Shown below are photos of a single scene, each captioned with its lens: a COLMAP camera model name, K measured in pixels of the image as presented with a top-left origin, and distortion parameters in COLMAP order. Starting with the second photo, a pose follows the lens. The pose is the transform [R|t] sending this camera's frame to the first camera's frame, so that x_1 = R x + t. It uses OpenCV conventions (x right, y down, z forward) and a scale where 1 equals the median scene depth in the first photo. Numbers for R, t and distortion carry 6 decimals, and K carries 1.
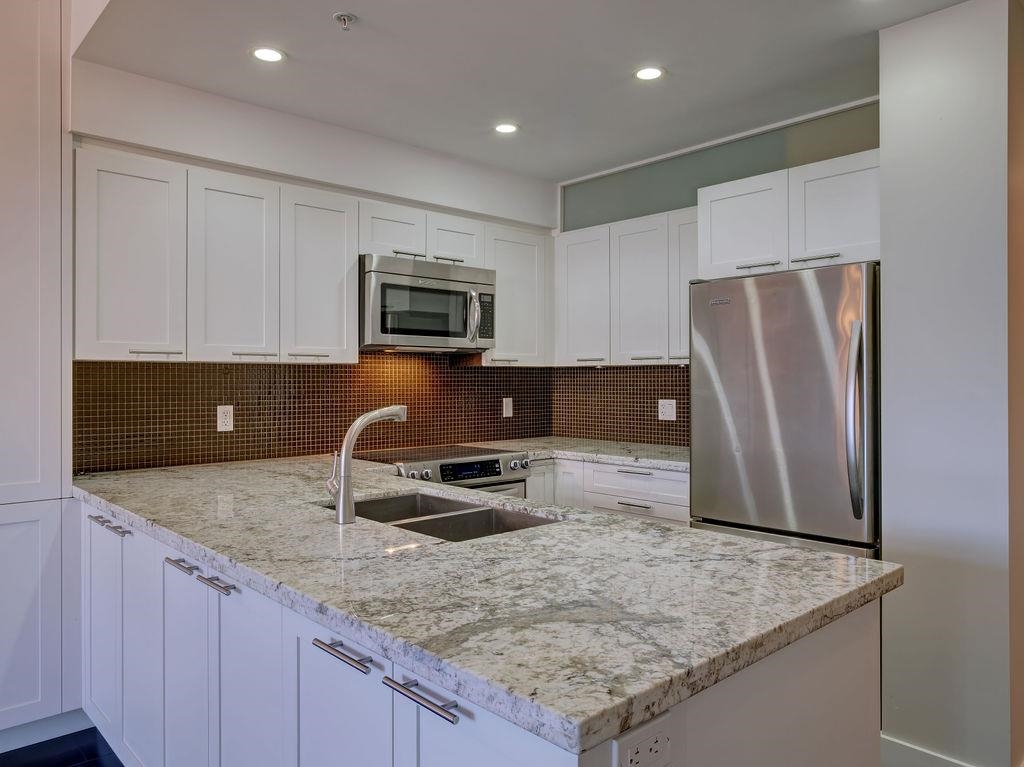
lens RADIAL K [[722.4, 0, 512.3], [0, 722.4, 359.8], [0, 0, 1]] dist [0.000981, 0.002230]
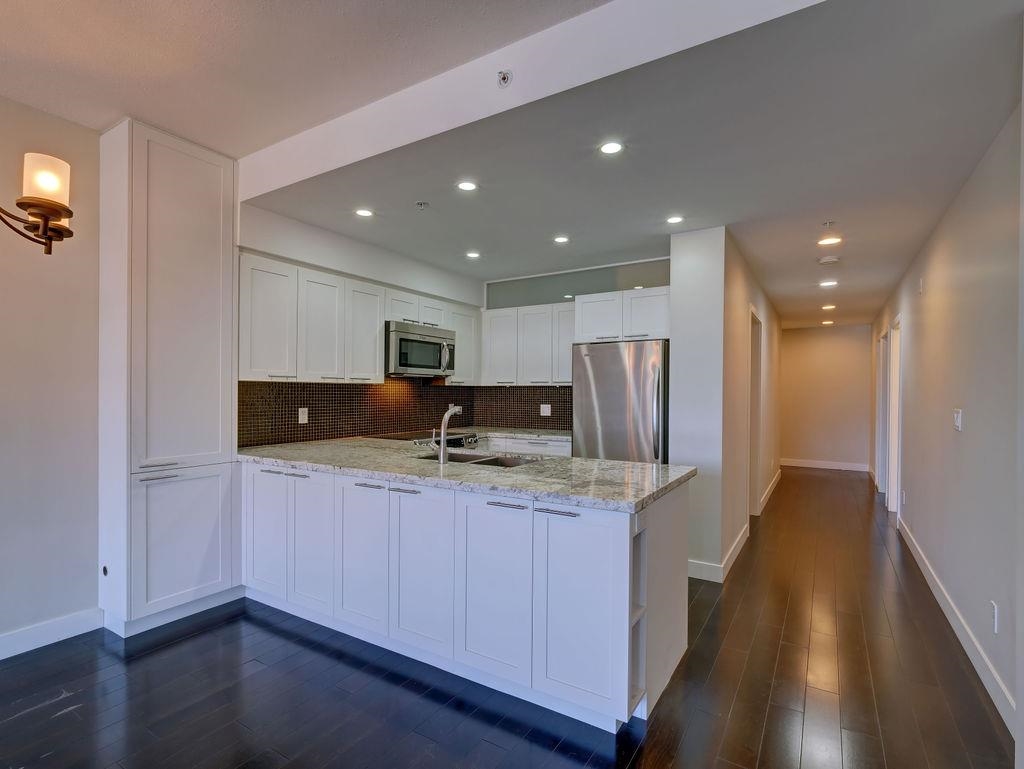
lens RADIAL K [[474.4, 0, 512.0], [0, 474.4, 384.5], [0, 0, 1]] dist [-0.002398, -0.000400]
pose [[0.970314, 0.009115, 0.241675, -0.192938], [-0.011153, 0.999913, 0.007070, -0.004172], [-0.241590, -0.009555, 0.970331, -0.178763]]
